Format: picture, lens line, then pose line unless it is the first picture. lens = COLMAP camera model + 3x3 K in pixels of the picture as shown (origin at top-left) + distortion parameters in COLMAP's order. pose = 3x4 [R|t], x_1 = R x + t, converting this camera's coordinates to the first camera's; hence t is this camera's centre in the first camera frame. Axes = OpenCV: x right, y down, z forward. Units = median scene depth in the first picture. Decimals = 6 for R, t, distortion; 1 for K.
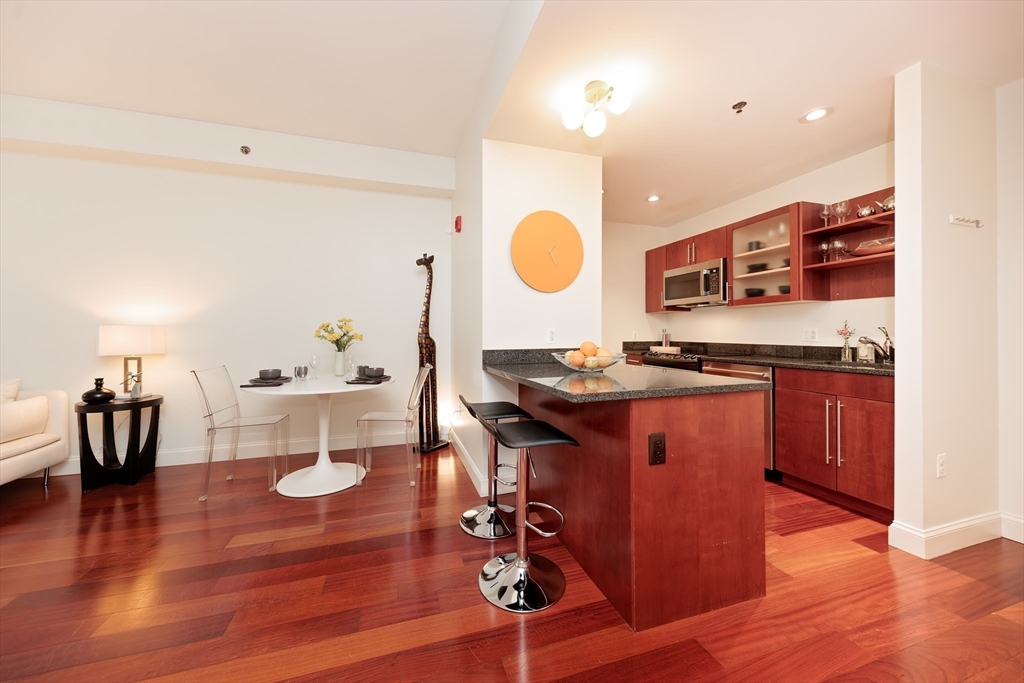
lens RADIAL K [[369.5, 0, 512.0], [0, 369.5, 341.5], [0, 0, 1]] dist [0.000917, 0.000034]
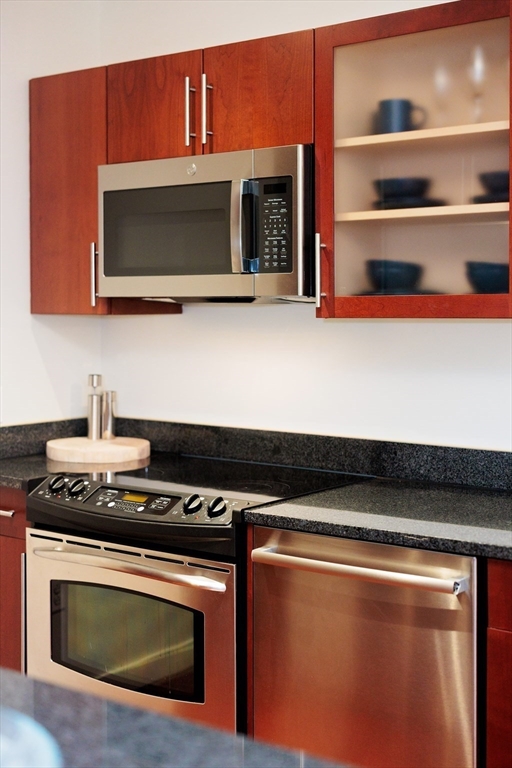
lens RADIAL K [[954.8, 0, 256.0], [0, 954.8, 384.0], [0, 0, 1]] dist [0.015690, 0.038562]
pose [[0.817507, -0.023291, 0.575447, 0.113571], [-0.012552, 0.998224, 0.058234, -0.082775], [-0.575781, -0.054830, 0.815763, 0.403197]]
